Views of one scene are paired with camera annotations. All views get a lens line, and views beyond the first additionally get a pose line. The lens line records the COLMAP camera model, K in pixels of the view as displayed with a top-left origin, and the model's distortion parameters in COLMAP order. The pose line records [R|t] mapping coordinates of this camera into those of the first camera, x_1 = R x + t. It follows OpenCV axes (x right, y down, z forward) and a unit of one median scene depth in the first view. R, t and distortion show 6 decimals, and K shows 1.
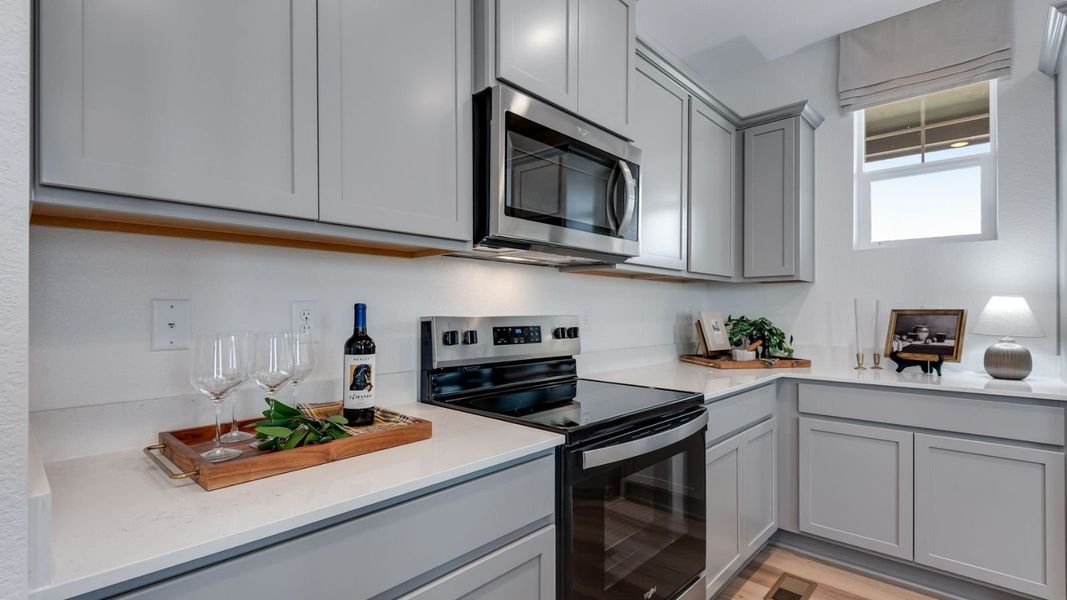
lens RADIAL K [[481.6, 0, 530.4], [0, 481.6, 311.0], [0, 0, 1]] dist [-0.018832, -0.000772]
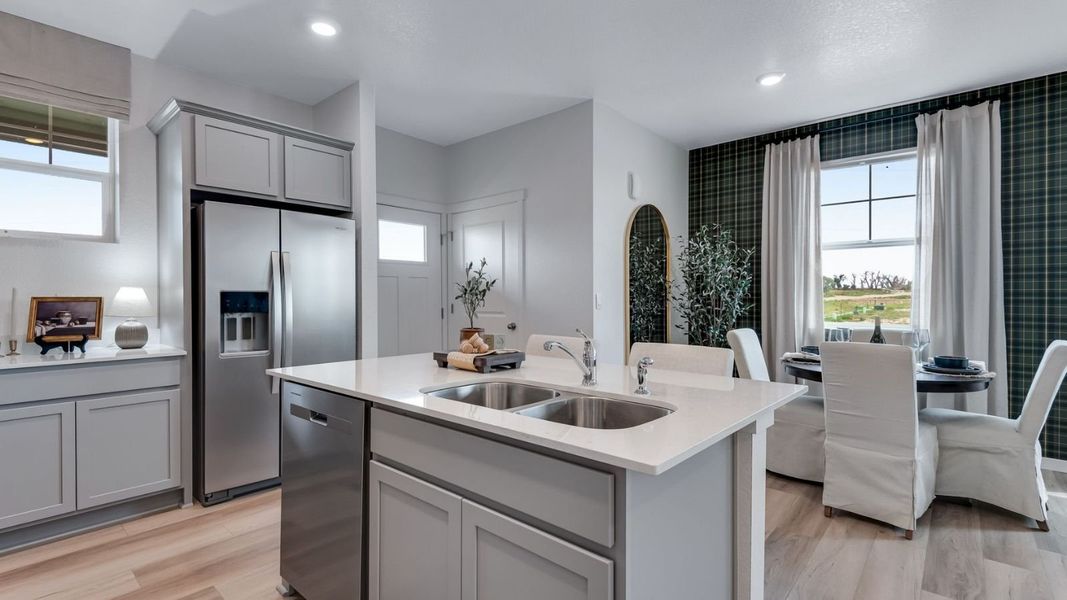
lens RADIAL K [[481.6, 0, 529.7], [0, 481.6, 300.5], [0, 0, 1]] dist [-0.018832, -0.000772]
pose [[-0.068878, -0.012638, 0.997545, -0.390000], [-0.001799, 0.999920, 0.012544, -0.011415], [-0.997623, -0.000931, -0.068895, -0.045359]]
